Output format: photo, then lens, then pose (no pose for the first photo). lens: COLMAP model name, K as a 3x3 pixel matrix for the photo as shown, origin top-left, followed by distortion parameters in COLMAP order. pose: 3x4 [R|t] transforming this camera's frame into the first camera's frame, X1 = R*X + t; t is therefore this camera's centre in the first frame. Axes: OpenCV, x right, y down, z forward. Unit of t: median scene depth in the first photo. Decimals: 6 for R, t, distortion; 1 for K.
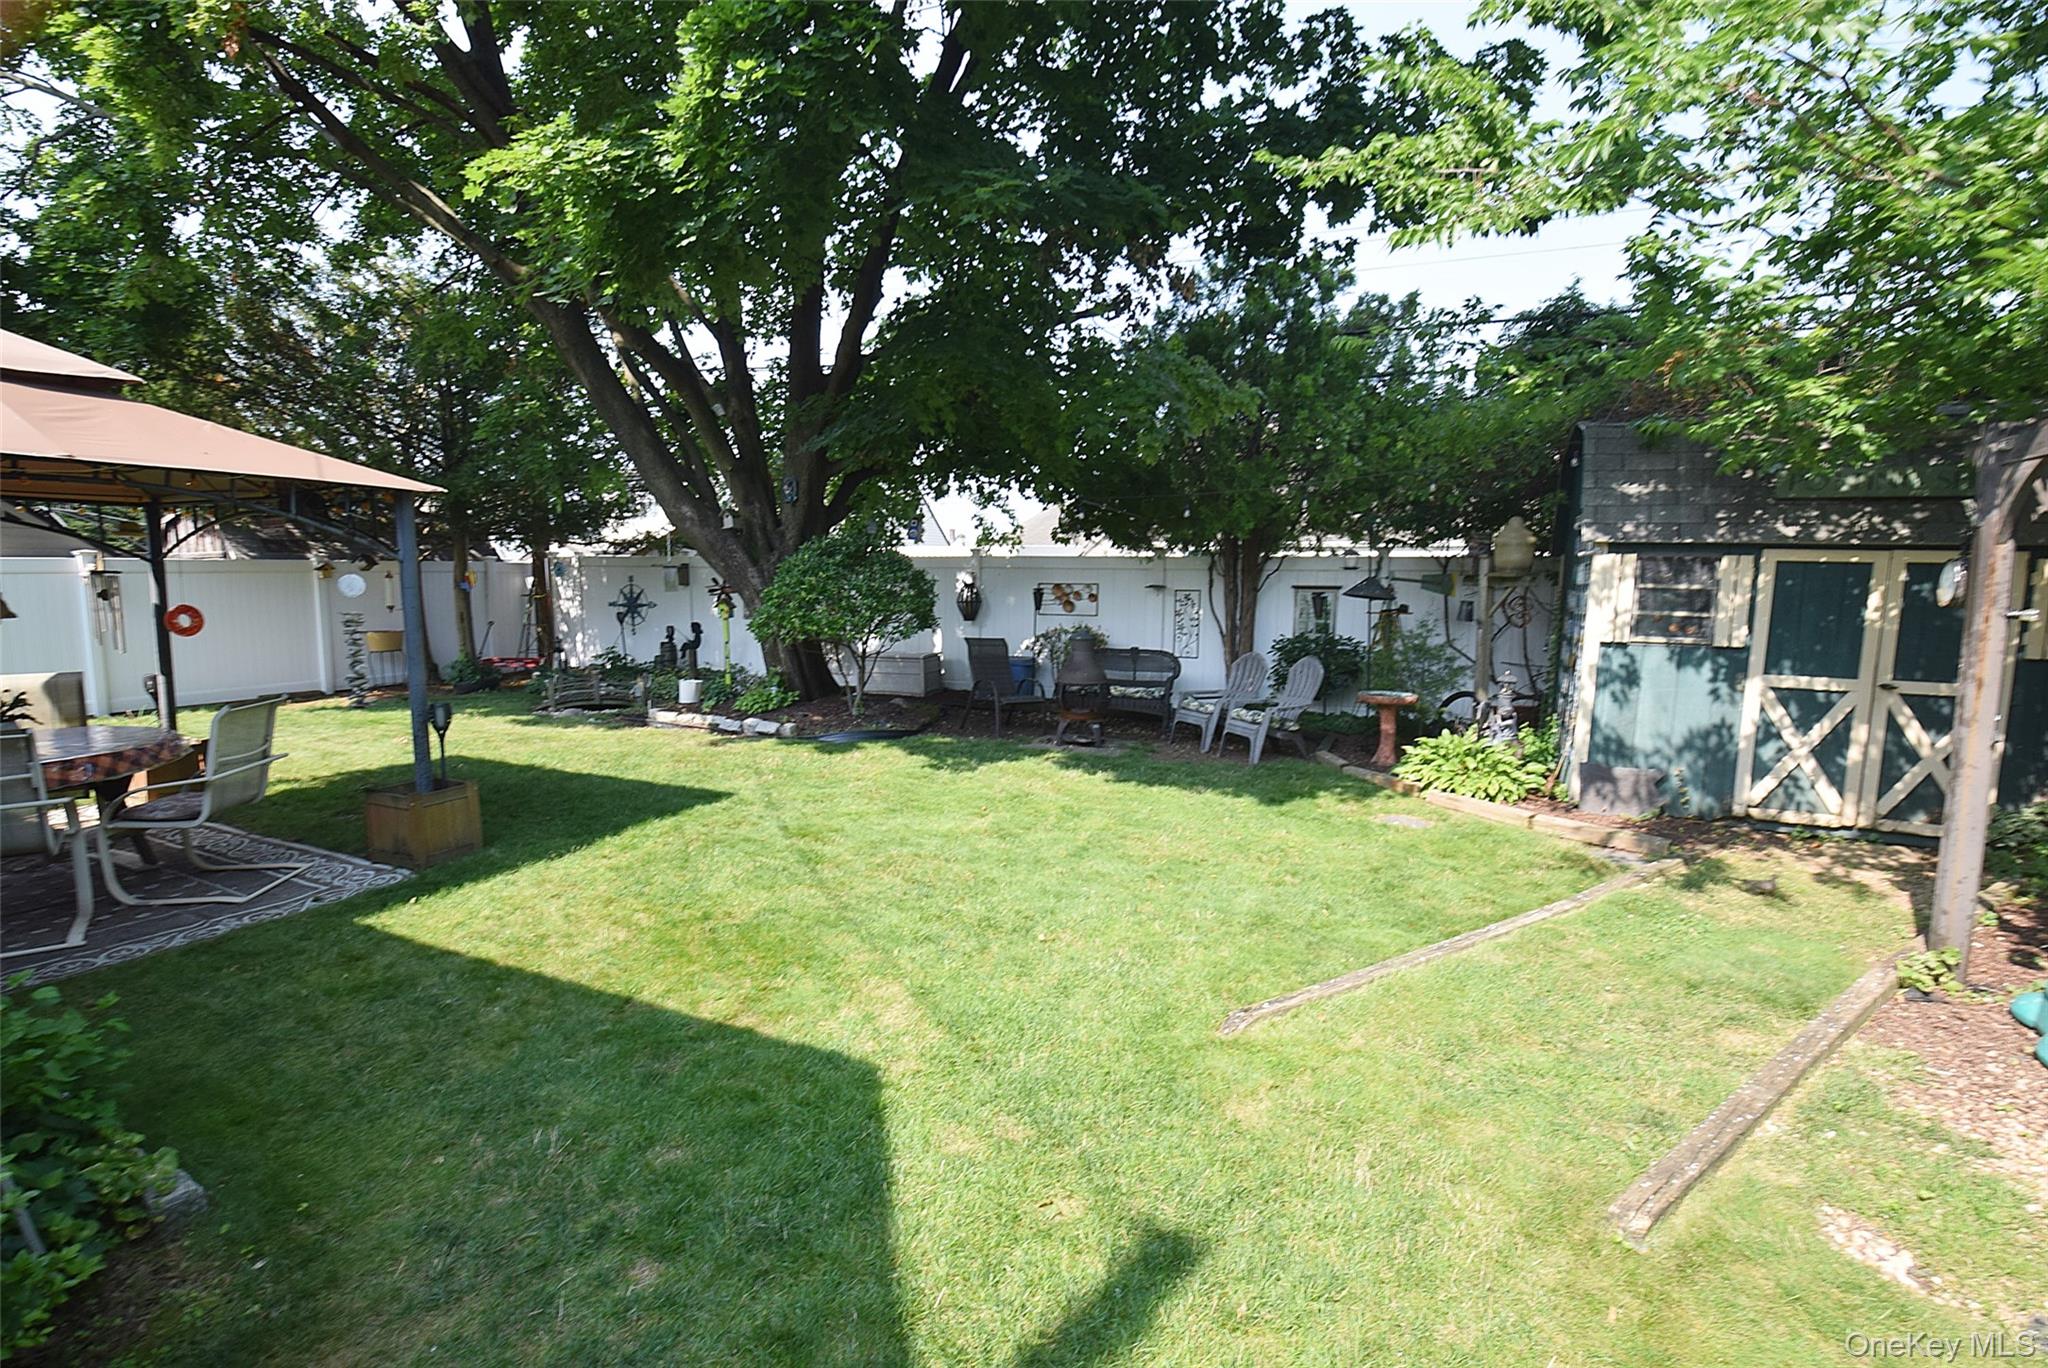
lens RADIAL K [[913.5, 0, 1029.5], [0, 913.5, 701.0], [0, 0, 1]] dist [0.018517, -0.028613]
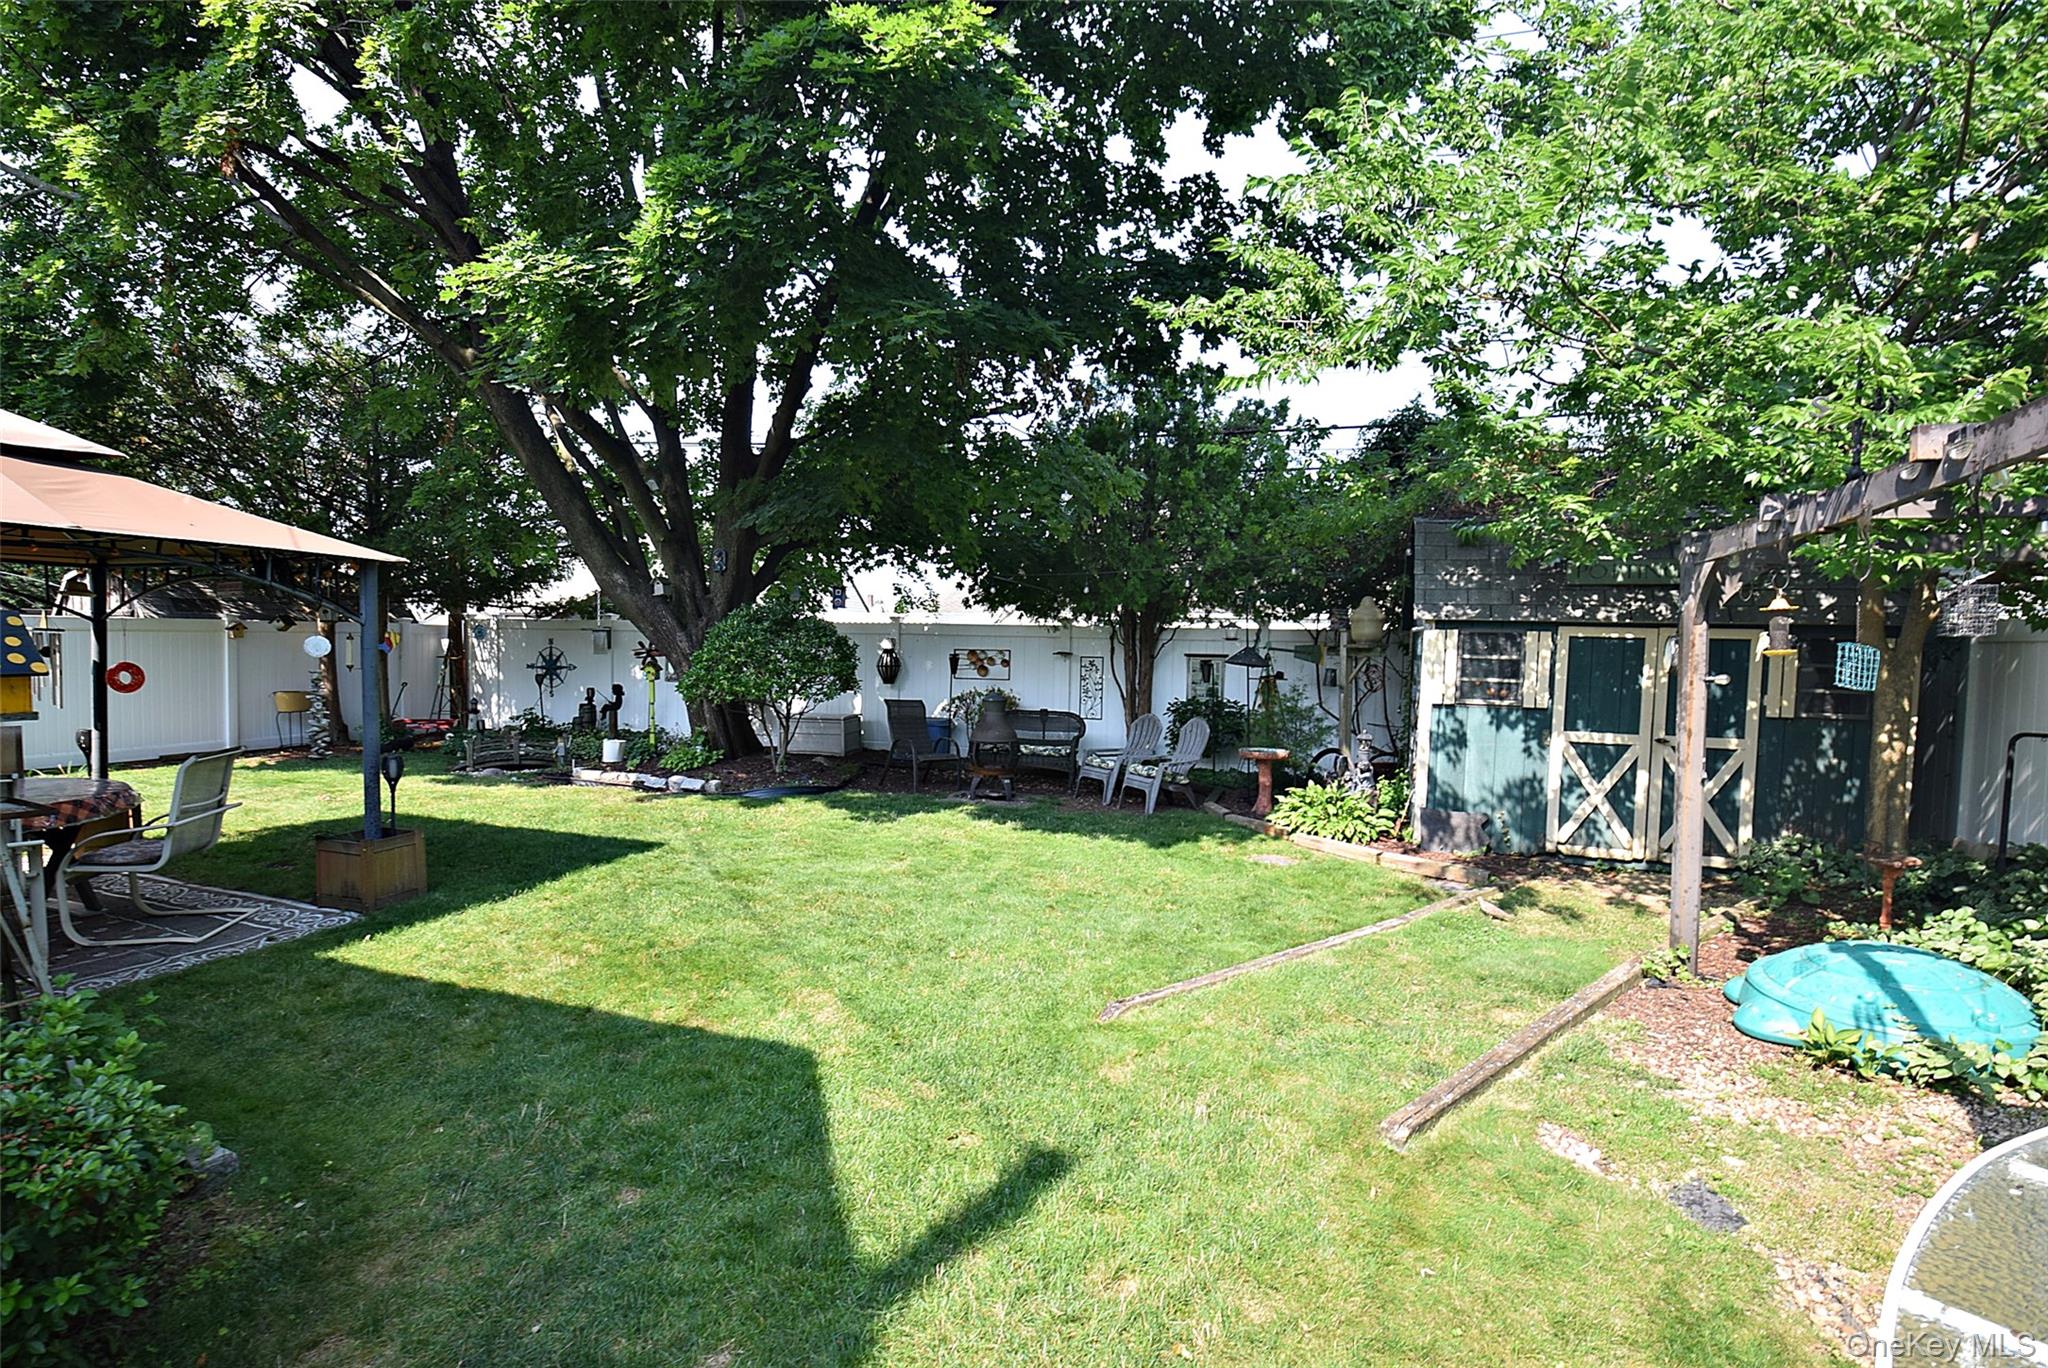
lens RADIAL K [[913.5, 0, 1029.5], [0, 913.5, 701.0], [0, 0, 1]] dist [0.018517, -0.028613]
pose [[0.995927, 0.004006, 0.090074, 0.002958], [0.002446, 0.997444, -0.071406, 0.015227], [-0.090130, 0.071335, 0.993372, -0.125852]]
